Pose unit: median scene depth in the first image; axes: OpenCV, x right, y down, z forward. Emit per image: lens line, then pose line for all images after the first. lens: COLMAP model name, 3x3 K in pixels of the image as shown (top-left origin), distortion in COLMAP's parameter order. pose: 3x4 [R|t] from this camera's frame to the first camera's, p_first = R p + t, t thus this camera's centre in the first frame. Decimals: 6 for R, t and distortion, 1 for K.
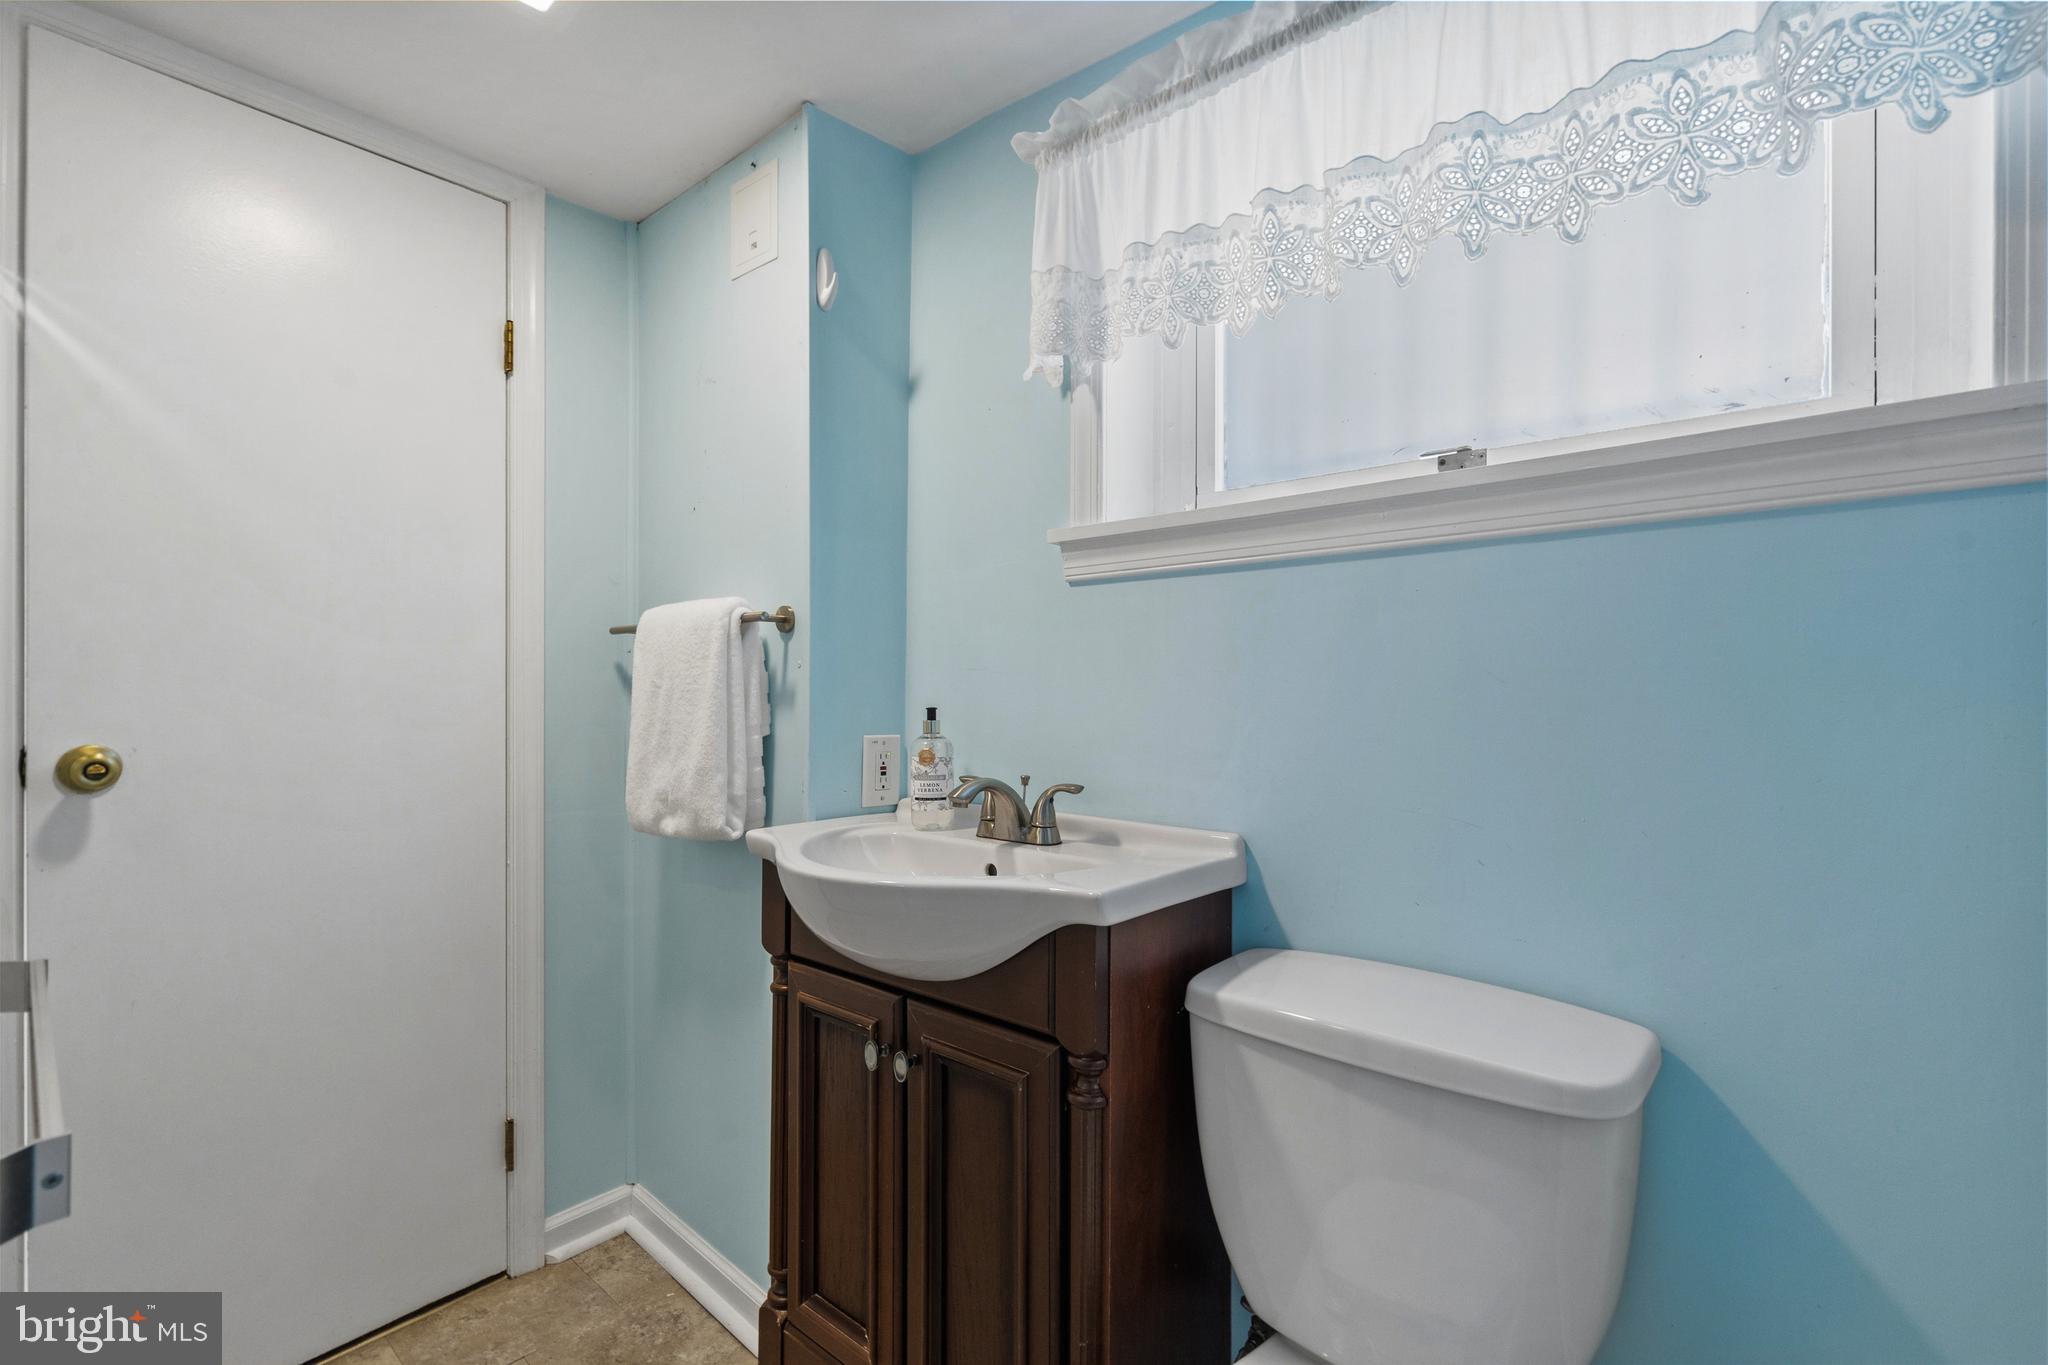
lens RADIAL K [[921.4, 0, 1024.2], [0, 921.4, 685.4], [0, 0, 1]] dist [-0.008892, 0.002679]
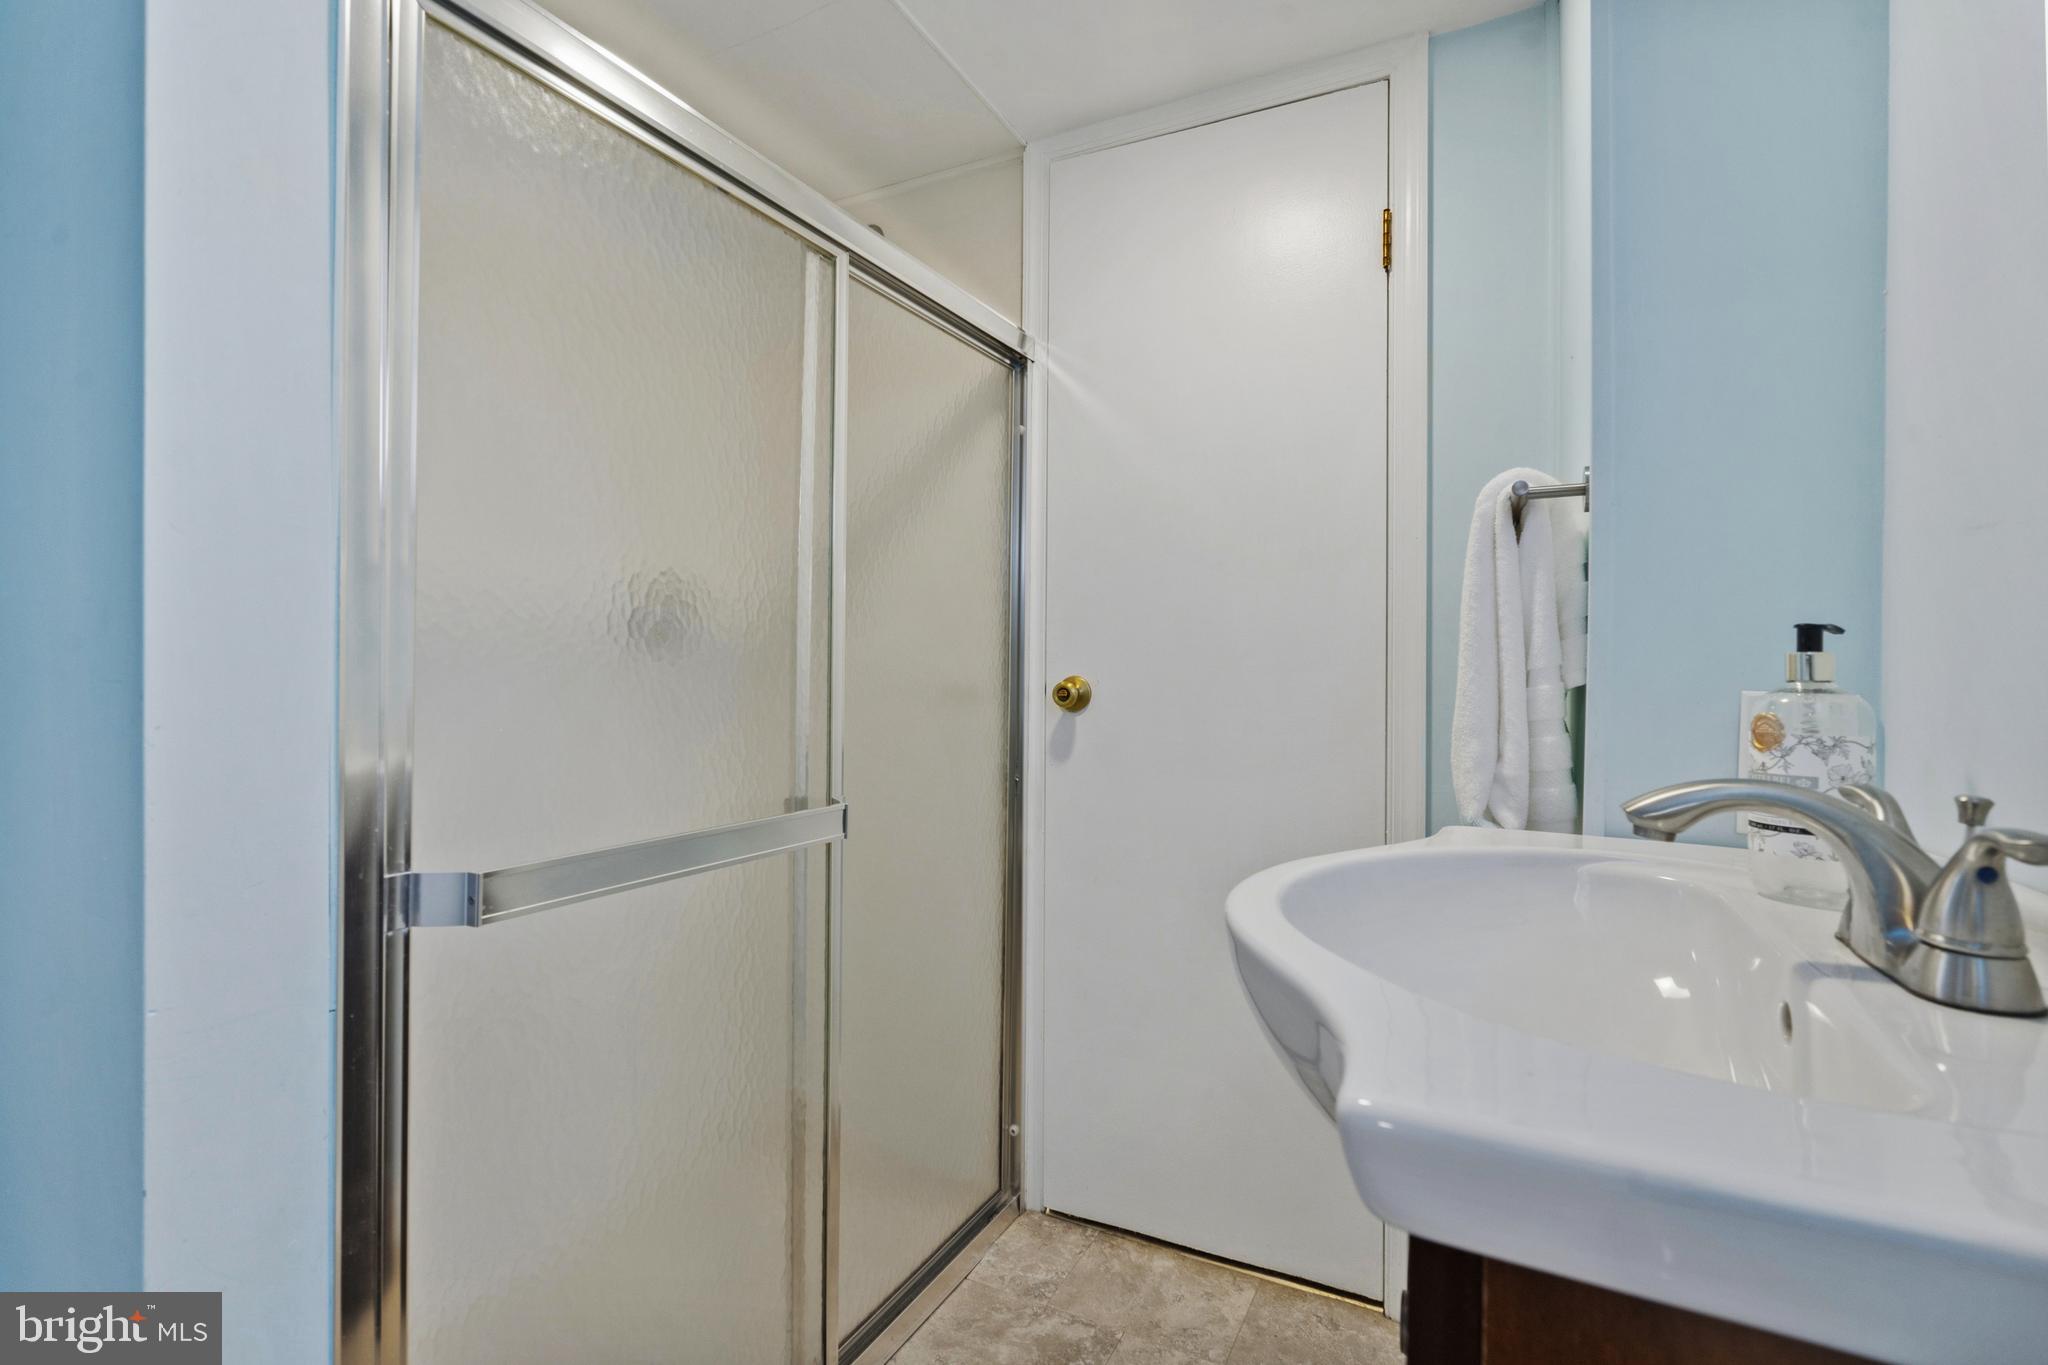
lens RADIAL K [[921.4, 0, 1026.0], [0, 921.4, 665.3], [0, 0, 1]] dist [-0.008892, 0.002679]
pose [[0.251791, -0.001118, -0.967781, 0.219580], [-0.014293, 0.999886, -0.004874, 0.049395], [0.967676, 0.015060, 0.251746, 0.508345]]
